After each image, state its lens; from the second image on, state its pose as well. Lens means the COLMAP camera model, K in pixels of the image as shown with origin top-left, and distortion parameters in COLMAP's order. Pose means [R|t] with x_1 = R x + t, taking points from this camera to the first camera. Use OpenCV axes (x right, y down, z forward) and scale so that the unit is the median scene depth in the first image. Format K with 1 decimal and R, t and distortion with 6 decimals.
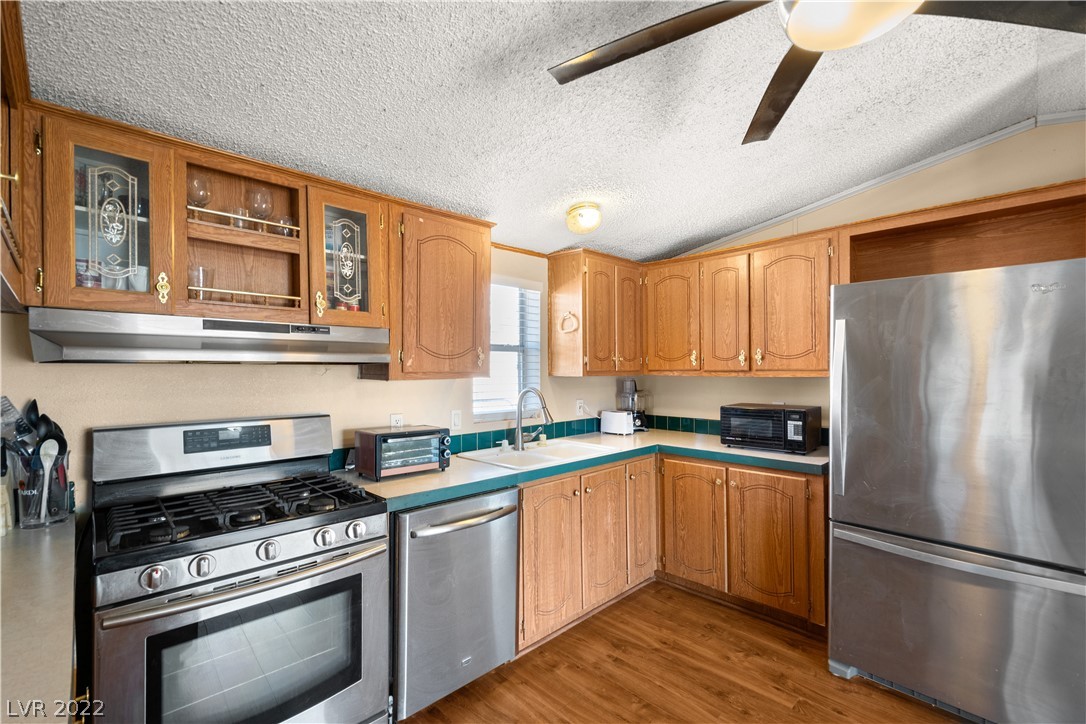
lens RADIAL K [[475.3, 0, 535.1], [0, 475.3, 372.6], [0, 0, 1]] dist [0.023144, -0.010497]
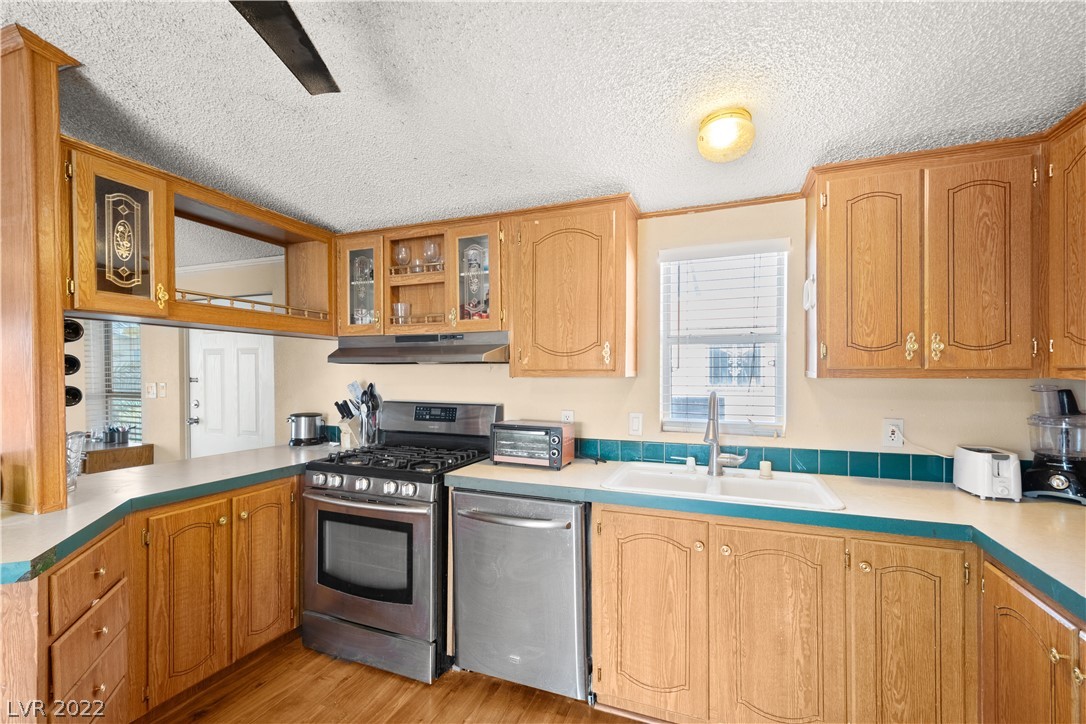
lens RADIAL K [[478.5, 0, 537.2], [0, 478.5, 375.2], [0, 0, 1]] dist [0.018077, -0.007627]
pose [[0.411741, 0.012933, -0.911209, 0.631132], [-0.005381, 0.999916, 0.011761, -0.001503], [0.911285, 0.000061, 0.411776, 0.508368]]
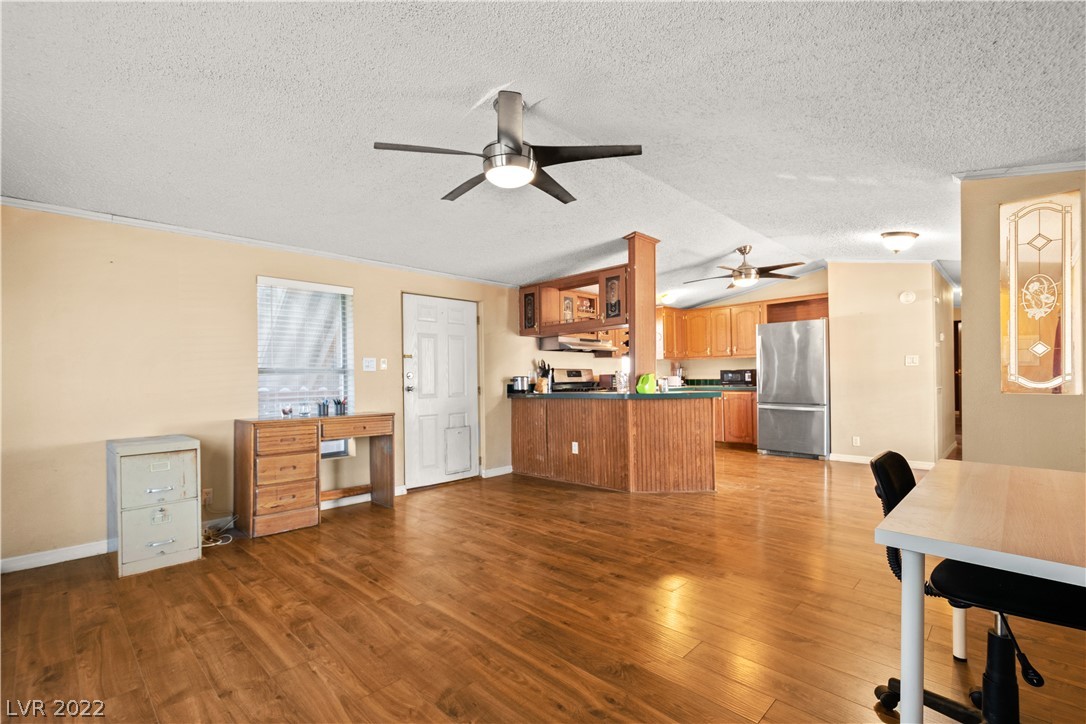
lens RADIAL K [[478.5, 0, 537.2], [0, 478.5, 375.2], [0, 0, 1]] dist [0.018077, -0.007627]
pose [[0.999852, -0.009941, 0.014069, -0.708537], [0.010108, 0.999879, -0.011829, 0.138955], [-0.013949, 0.011969, 0.999831, -1.755346]]
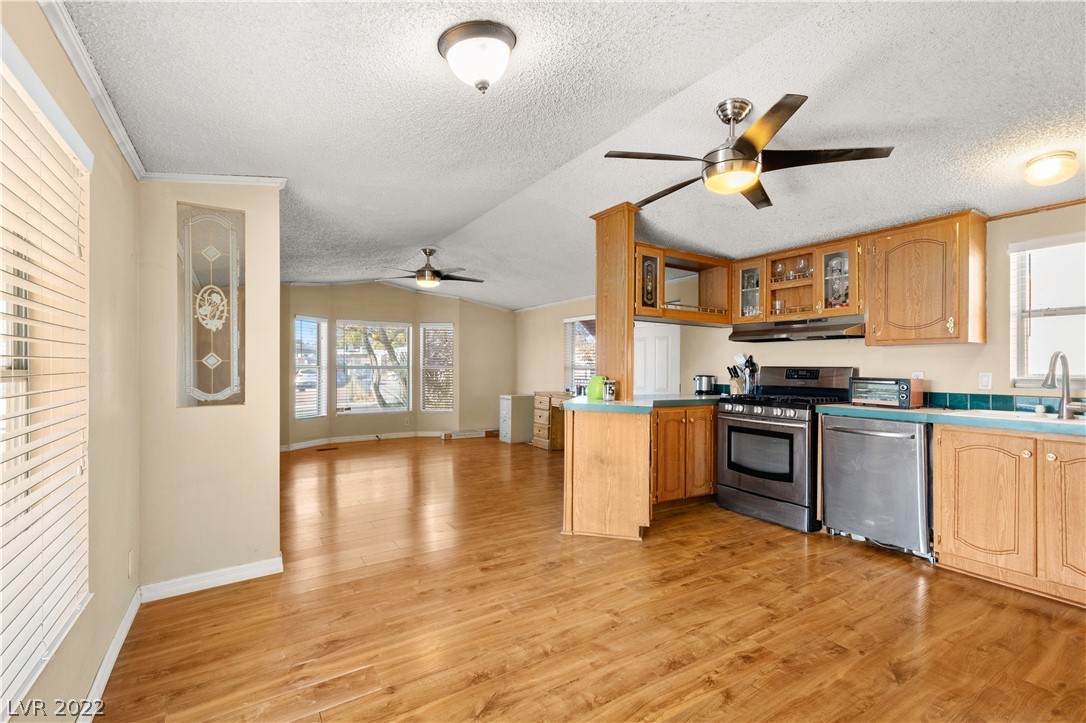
lens RADIAL K [[478.4, 0, 536.4], [0, 478.4, 364.2], [0, 0, 1]] dist [0.024934, -0.012316]
pose [[-0.213084, -0.001331, -0.977033, 1.313878], [-0.011153, 0.999937, 0.001070, 0.077044], [0.976970, 0.011125, -0.213086, 0.217263]]
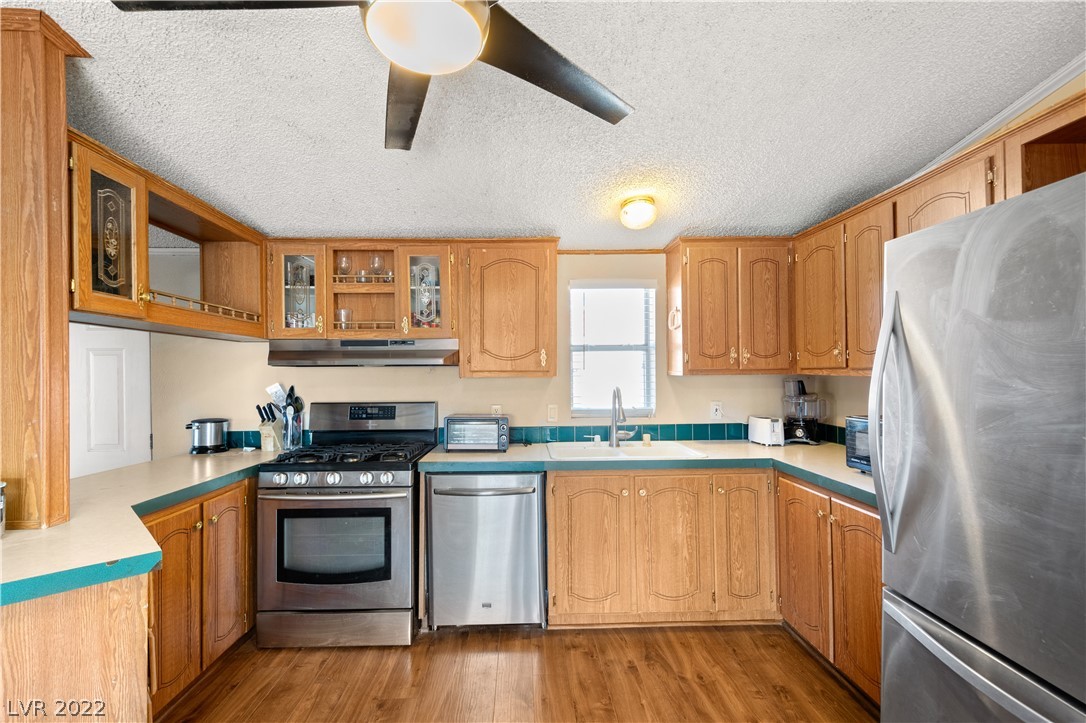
lens RADIAL K [[475.3, 0, 535.1], [0, 475.3, 372.1], [0, 0, 1]] dist [0.023144, -0.010497]
pose [[0.740380, -0.001229, -0.672188, 0.627382], [0.001141, 0.999999, -0.000572, 0.001924], [0.672188, -0.000344, 0.740380, 0.139100]]
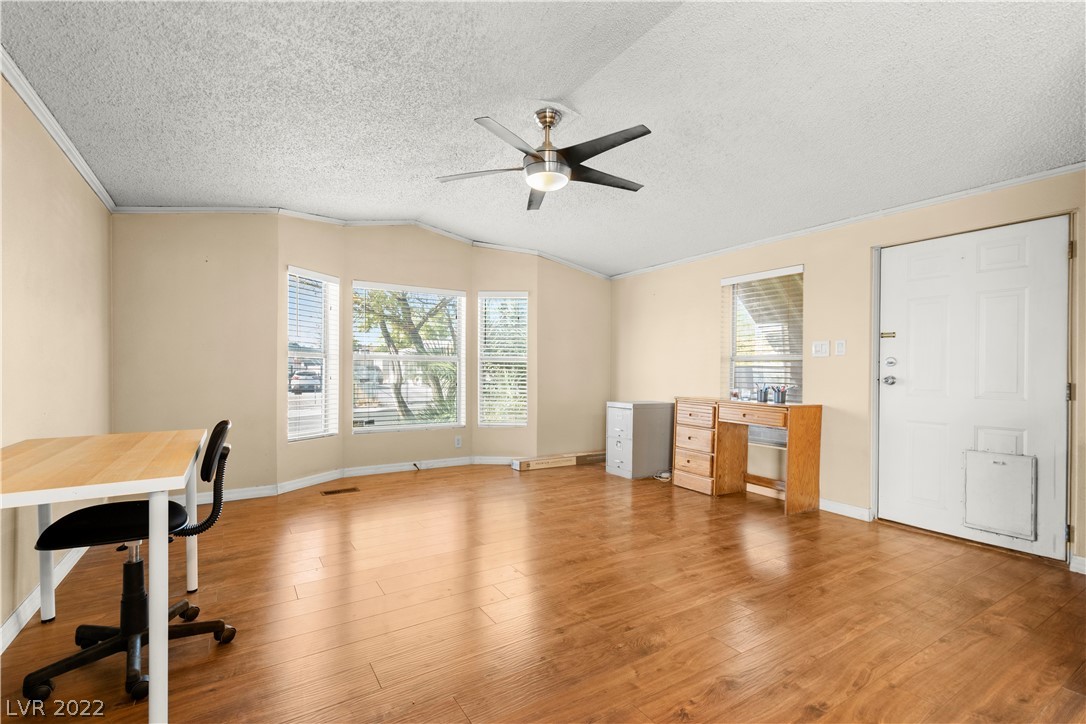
lens RADIAL K [[478.5, 0, 537.2], [0, 478.5, 375.2], [0, 0, 1]] dist [0.018077, -0.007627]
pose [[-0.202738, 0.010134, -0.979181, 0.348746], [-0.017161, 0.999756, 0.013900, 0.148735], [0.979083, 0.019622, -0.202514, -0.547034]]
